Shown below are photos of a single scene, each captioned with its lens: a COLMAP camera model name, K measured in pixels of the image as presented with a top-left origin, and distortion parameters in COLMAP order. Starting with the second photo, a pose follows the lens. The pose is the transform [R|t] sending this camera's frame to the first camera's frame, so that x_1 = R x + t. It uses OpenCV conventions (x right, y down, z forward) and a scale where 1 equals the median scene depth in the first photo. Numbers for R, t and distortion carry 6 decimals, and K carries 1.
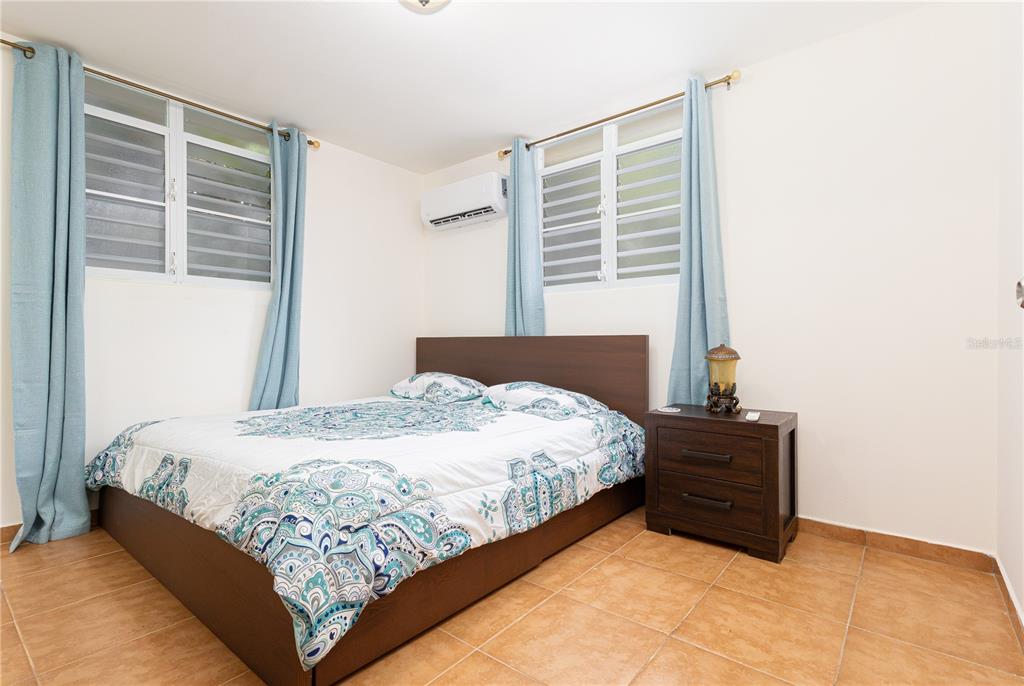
lens RADIAL K [[493.8, 0, 507.4], [0, 493.8, 343.1], [0, 0, 1]] dist [0.005859, 0.001045]
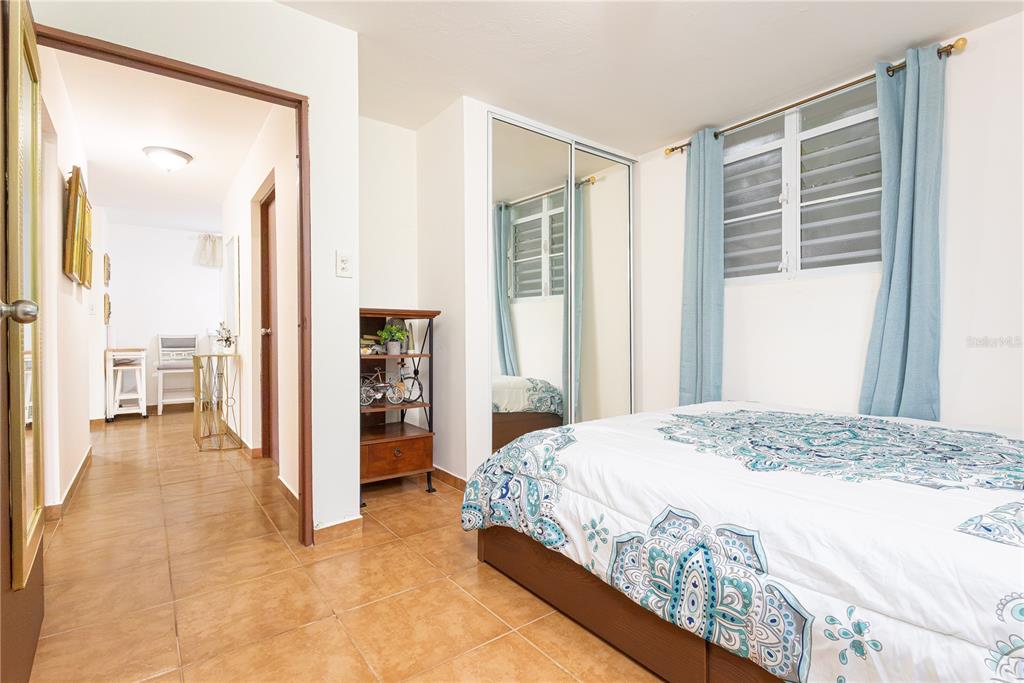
lens RADIAL K [[493.8, 0, 514.9], [0, 493.8, 339.2], [0, 0, 1]] dist [0.005859, 0.001045]
pose [[-0.235926, 0.004031, -0.971763, 0.698957], [0.006057, 0.999978, 0.002677, 0.002036], [0.971752, -0.005254, -0.235945, 0.919938]]
